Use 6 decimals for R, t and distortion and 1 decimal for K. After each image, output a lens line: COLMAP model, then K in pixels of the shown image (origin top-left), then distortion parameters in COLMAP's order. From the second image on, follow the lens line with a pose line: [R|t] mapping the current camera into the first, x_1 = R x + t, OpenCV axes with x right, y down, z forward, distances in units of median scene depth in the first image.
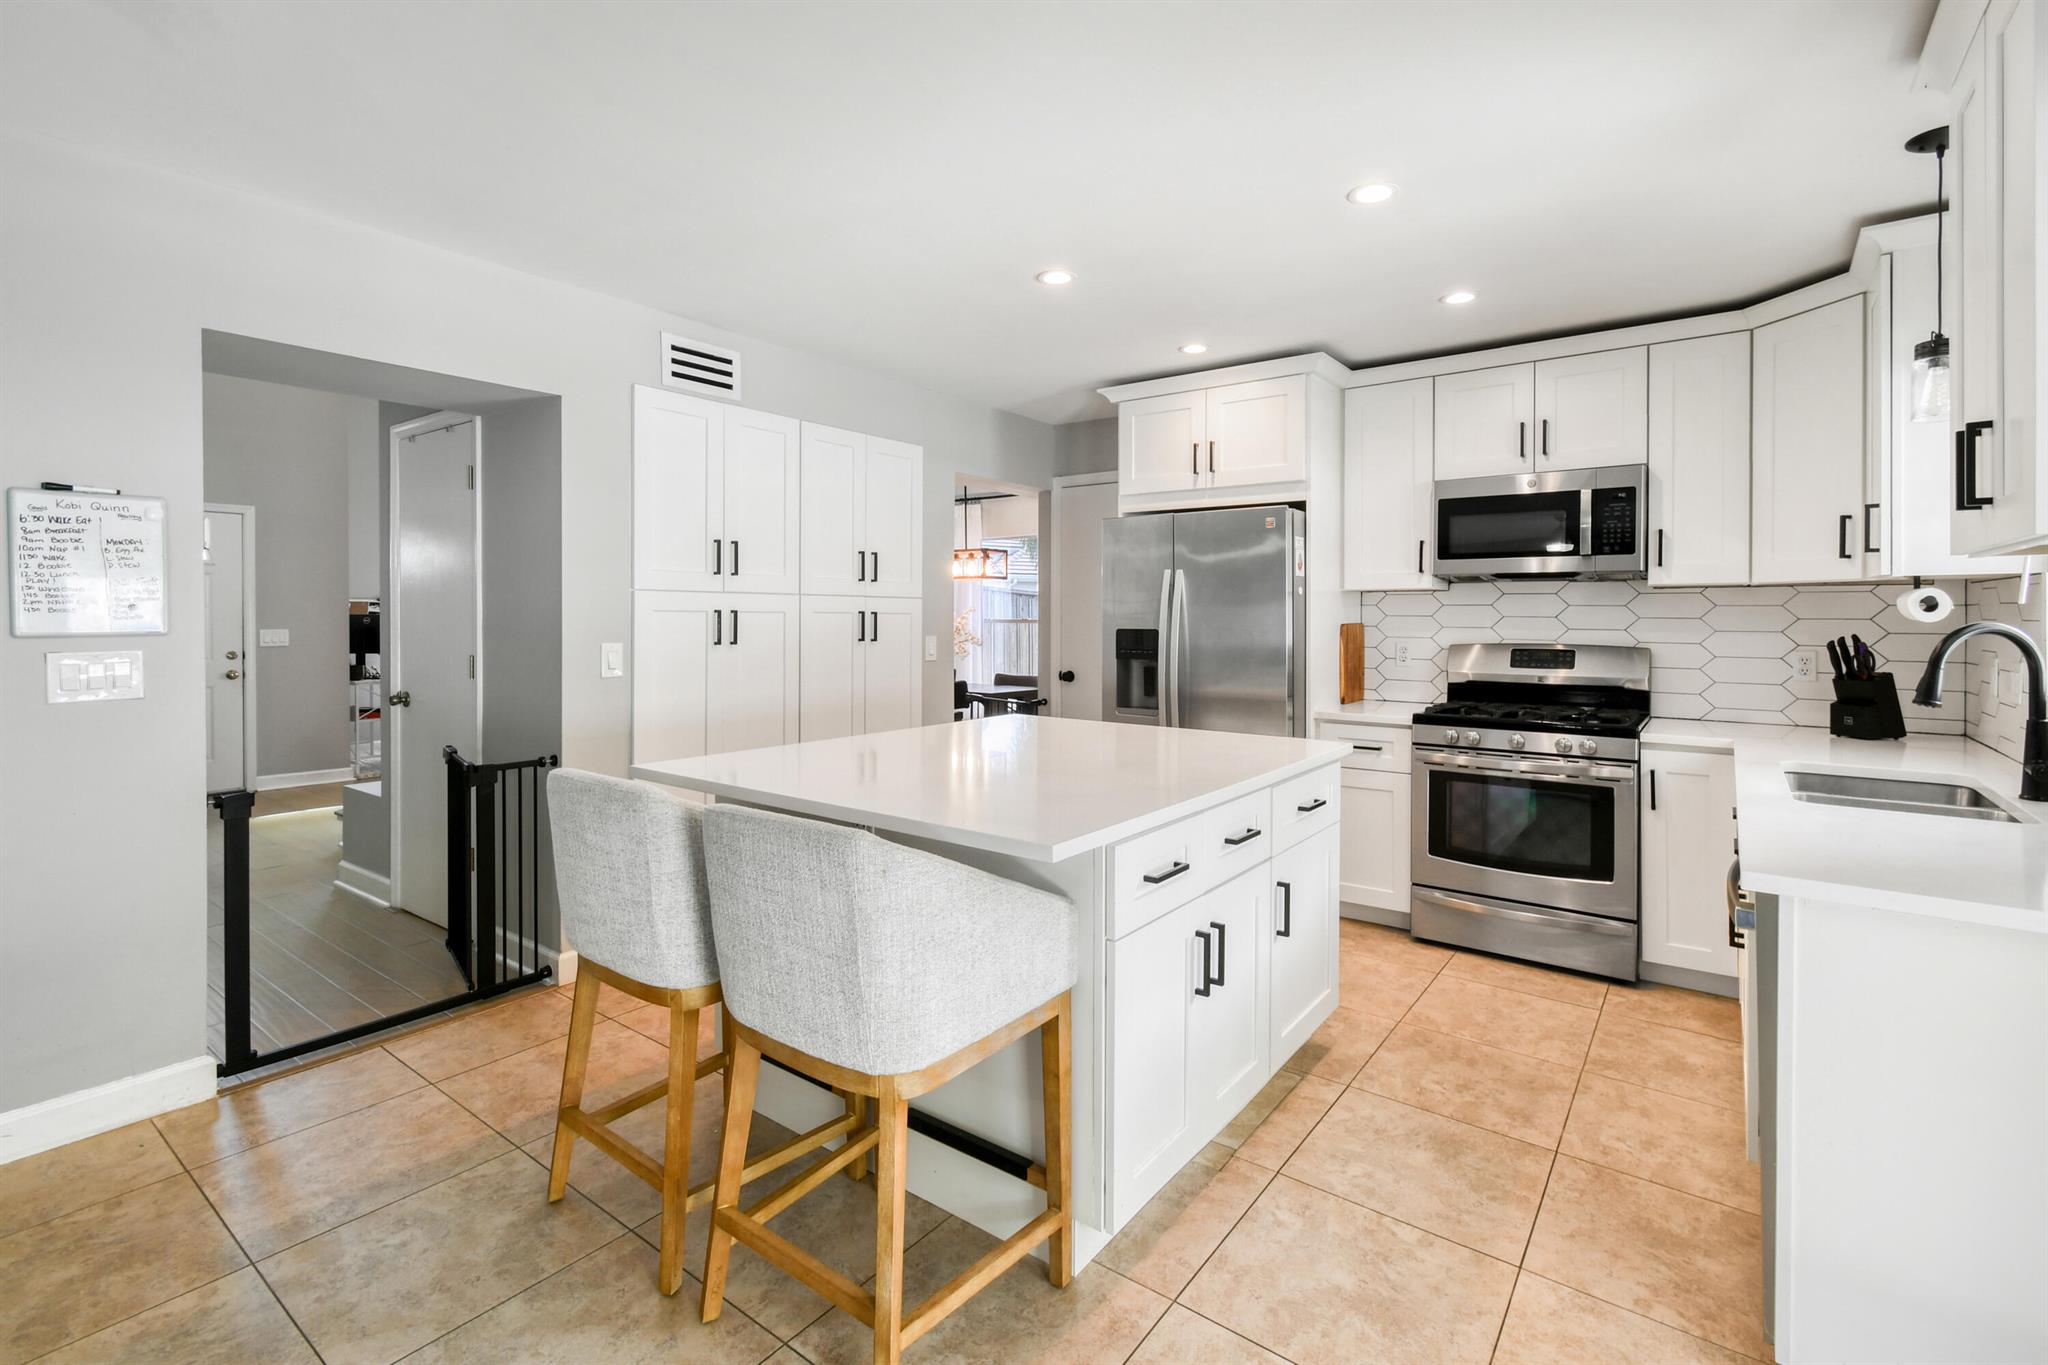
lens RADIAL K [[925.5, 0, 1048.4], [0, 925.5, 618.8], [0, 0, 1]] dist [0.007444, -0.002675]
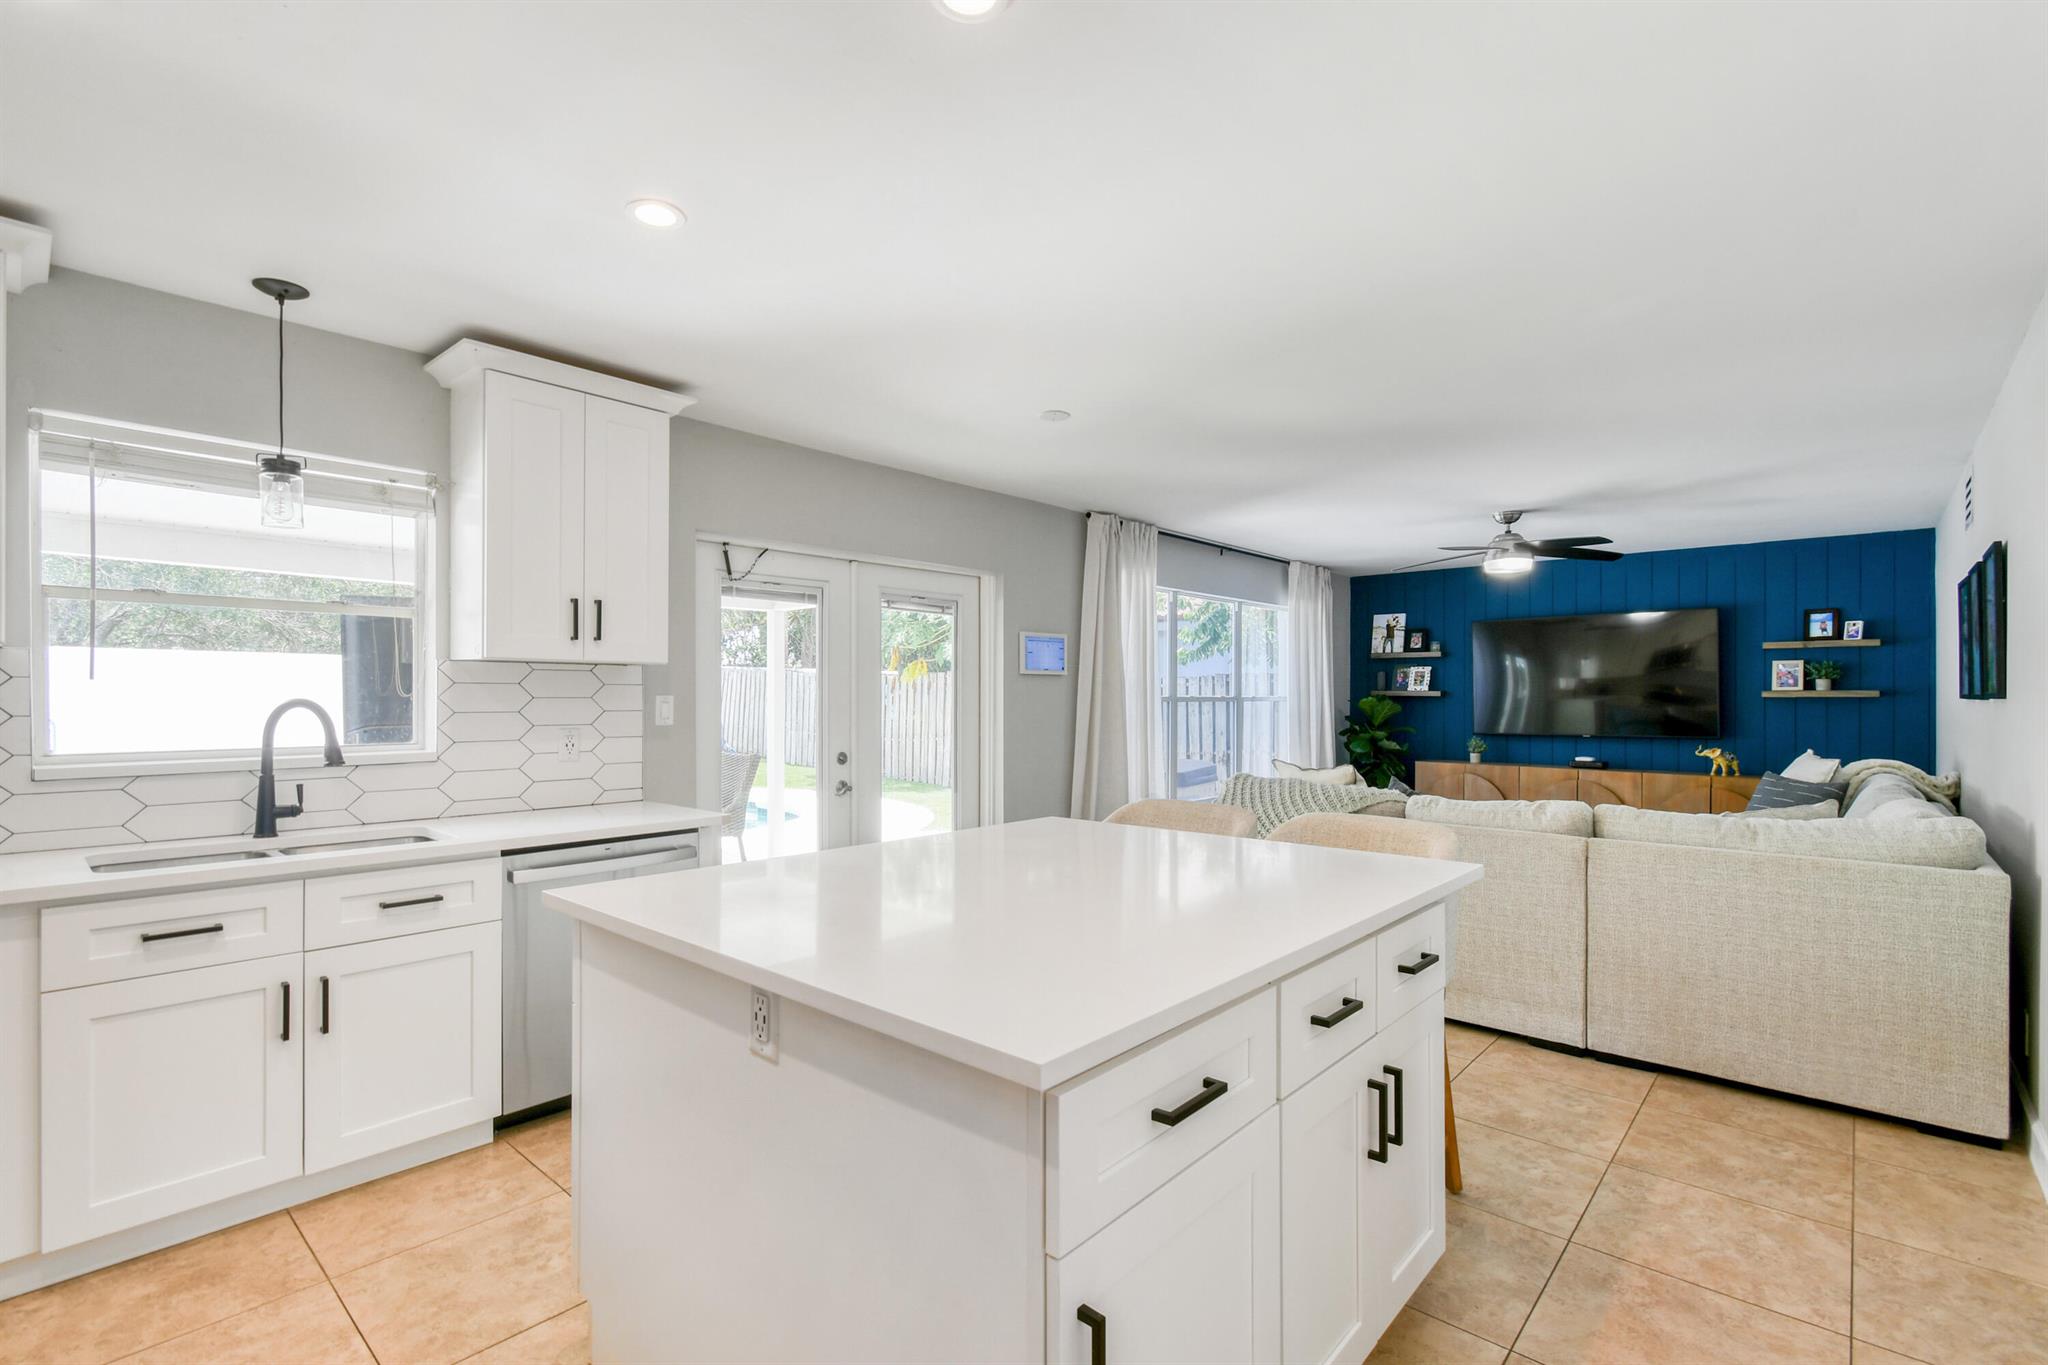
lens RADIAL K [[925.5, 0, 1030.3], [0, 925.5, 698.7], [0, 0, 1]] dist [0.007444, -0.002675]
pose [[-0.996127, -0.007237, 0.087623, -0.054892], [-0.006699, 0.999957, 0.006430, -0.006650], [-0.087665, 0.005818, -0.996133, 1.233483]]
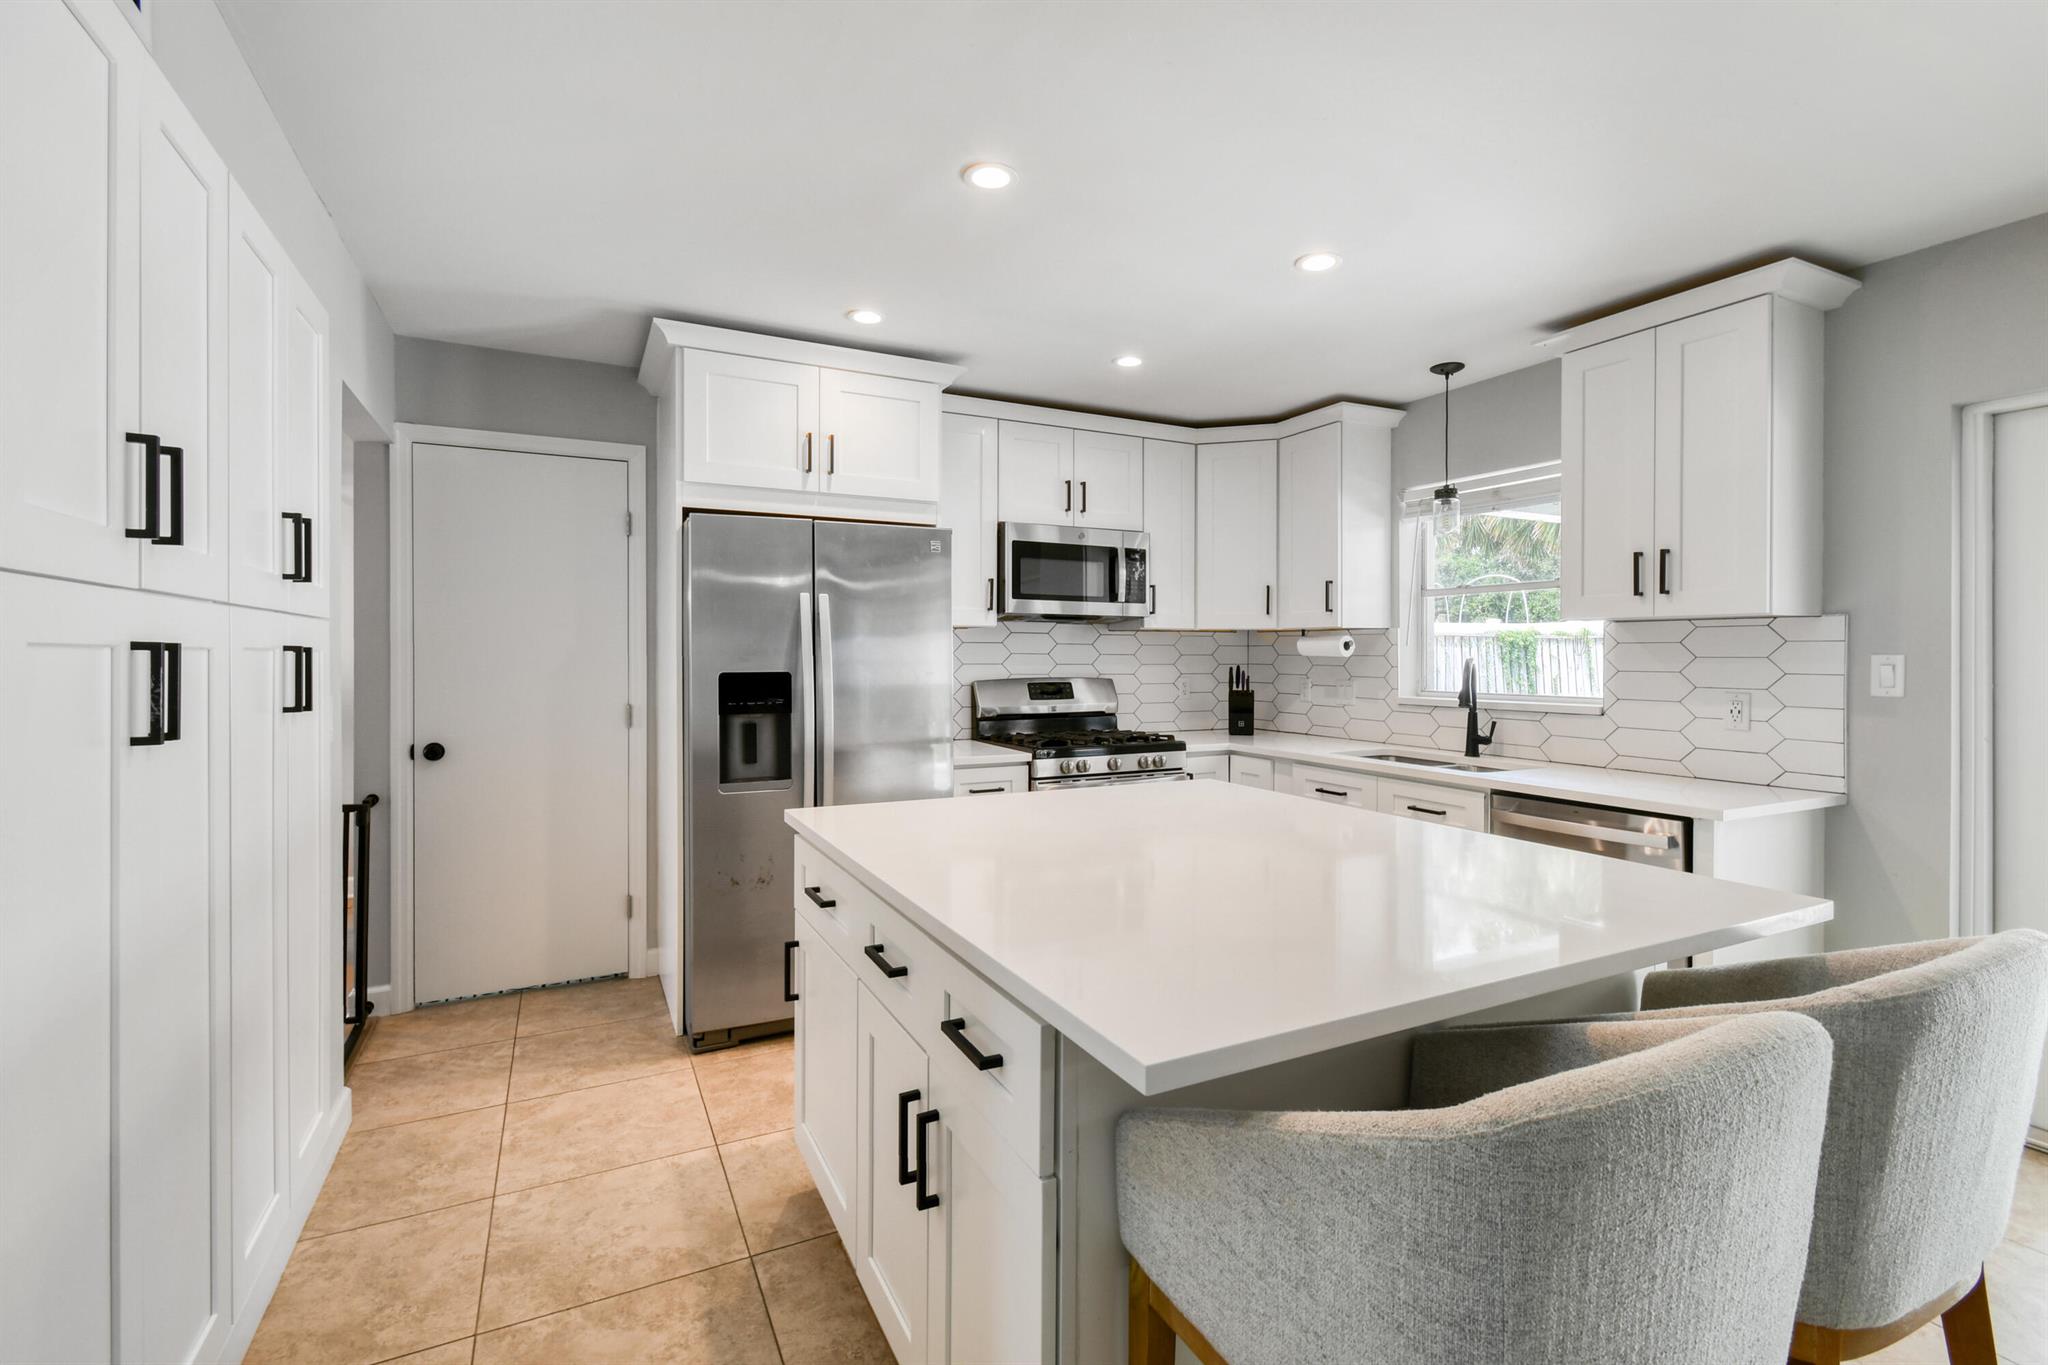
lens RADIAL K [[925.5, 0, 1006.4], [0, 925.5, 653.6], [0, 0, 1]] dist [0.007444, -0.002675]
pose [[0.462221, -0.002051, 0.886762, -0.522271], [0.001633, 0.999998, 0.001462, -0.004282], [-0.886763, 0.000773, 0.462223, 0.552532]]
